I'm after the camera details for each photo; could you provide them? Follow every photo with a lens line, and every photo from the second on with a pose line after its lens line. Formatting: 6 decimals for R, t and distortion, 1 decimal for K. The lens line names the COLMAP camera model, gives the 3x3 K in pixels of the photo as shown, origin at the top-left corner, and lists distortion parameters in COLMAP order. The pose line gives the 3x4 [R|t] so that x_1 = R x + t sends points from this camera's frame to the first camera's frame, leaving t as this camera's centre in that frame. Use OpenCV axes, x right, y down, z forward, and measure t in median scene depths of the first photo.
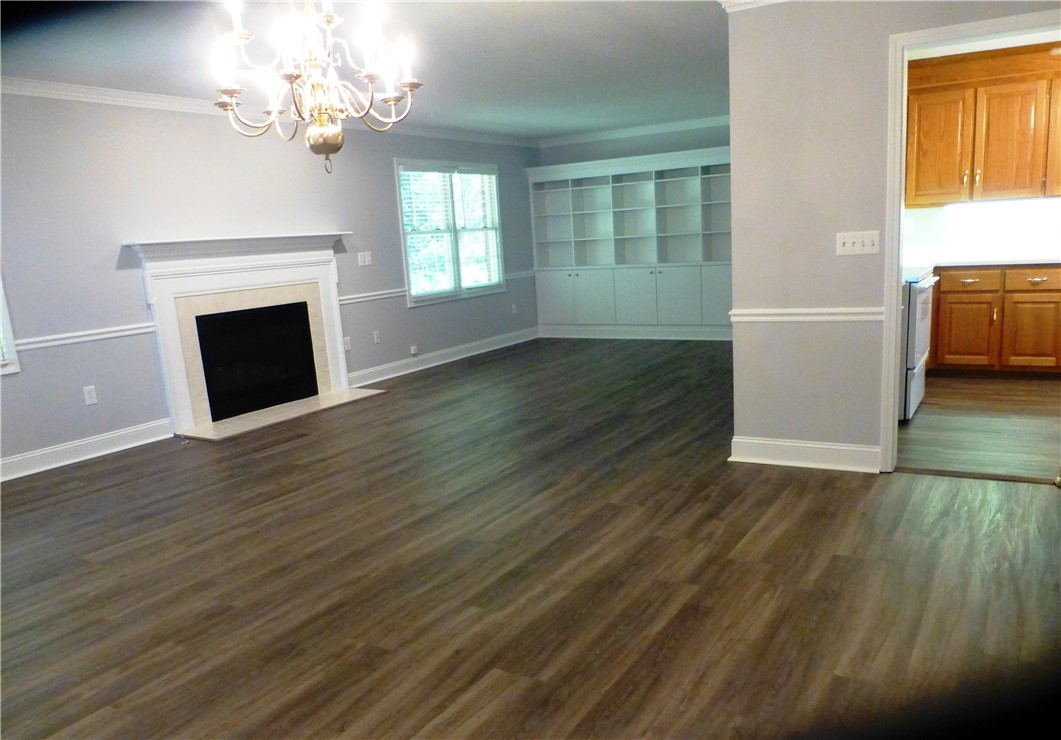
lens RADIAL K [[781.3, 0, 533.0], [0, 781.3, 381.3], [0, 0, 1]] dist [-0.032966, -0.019002]
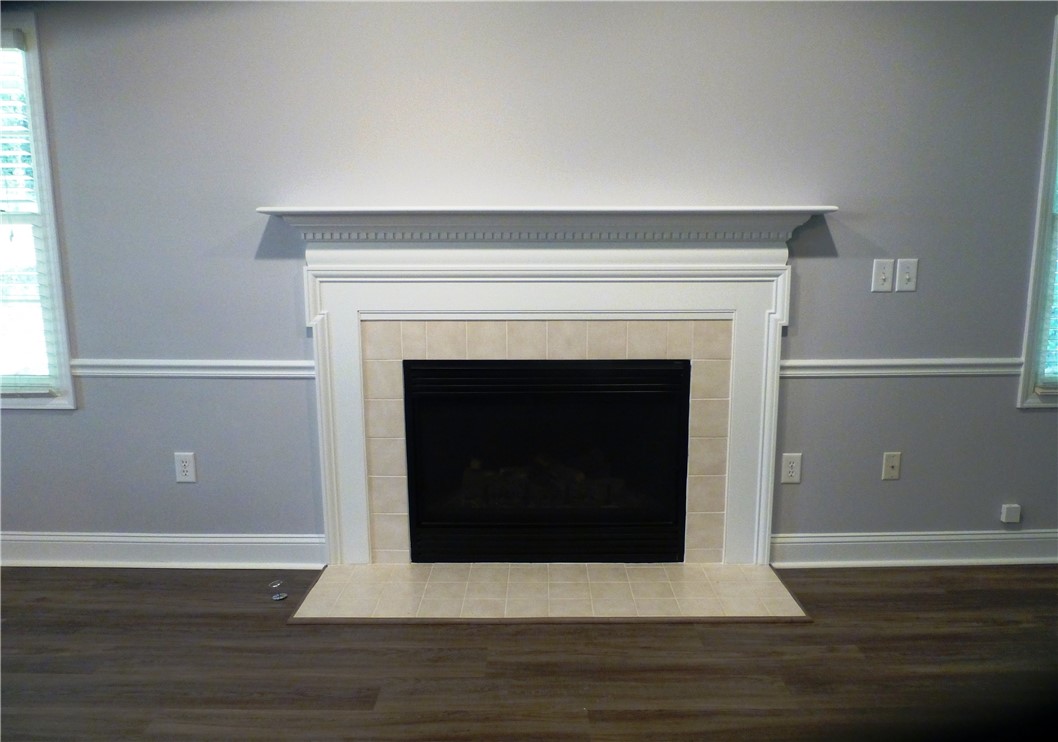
lens RADIAL K [[779.1, 0, 522.9], [0, 779.1, 372.7], [0, 0, 1]] dist [-0.032966, -0.019002]
pose [[0.529448, 0.200844, -0.824225, 0.030151], [-0.184145, 0.975614, 0.119447, -0.147338], [0.828115, 0.088536, 0.553522, 0.761846]]
